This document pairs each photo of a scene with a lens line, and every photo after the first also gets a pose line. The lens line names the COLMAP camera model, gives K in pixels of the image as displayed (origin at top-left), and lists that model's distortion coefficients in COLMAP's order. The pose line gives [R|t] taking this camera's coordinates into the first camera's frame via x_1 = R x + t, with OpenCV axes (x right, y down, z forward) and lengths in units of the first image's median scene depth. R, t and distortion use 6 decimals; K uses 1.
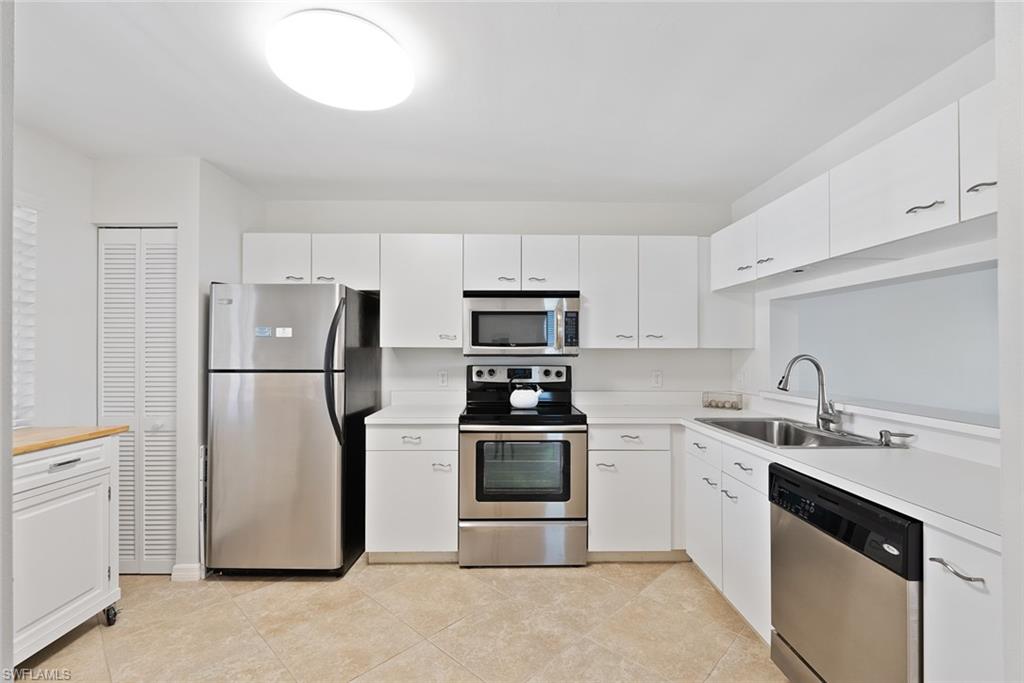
lens RADIAL K [[459.1, 0, 514.2], [0, 459.1, 338.1], [0, 0, 1]] dist [-0.002084, 0.000646]
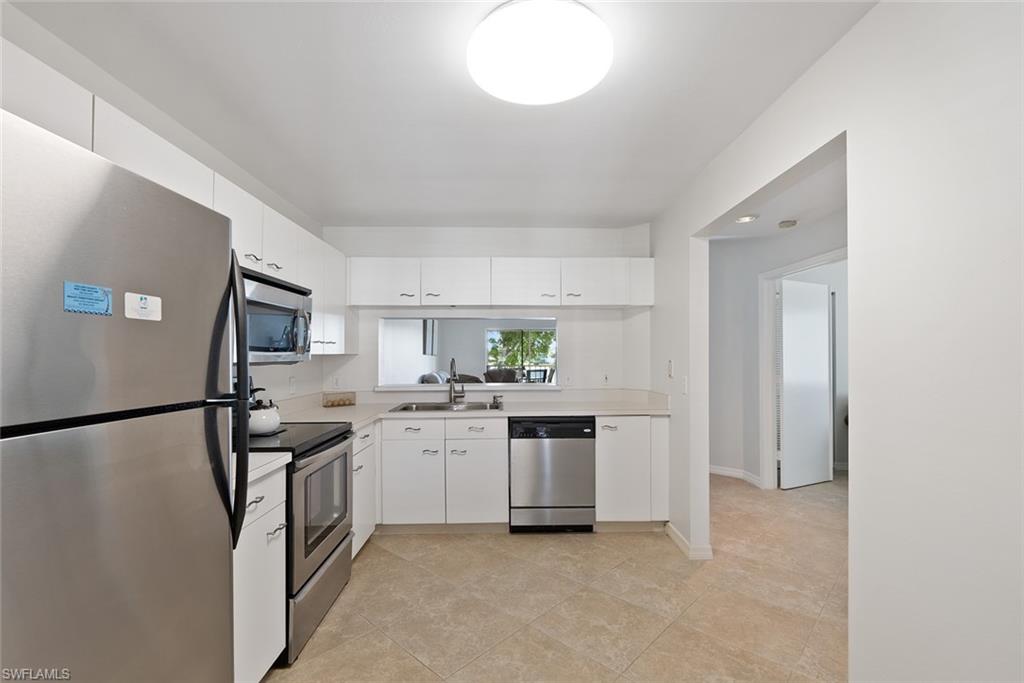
lens RADIAL K [[459.1, 0, 518.3], [0, 459.1, 345.8], [0, 0, 1]] dist [-0.002084, 0.000646]
pose [[-0.021922, 0.020697, 0.999545, -0.891085], [-0.020309, 0.999570, -0.021143, 0.020273], [-0.999553, -0.020764, -0.021492, 0.721919]]
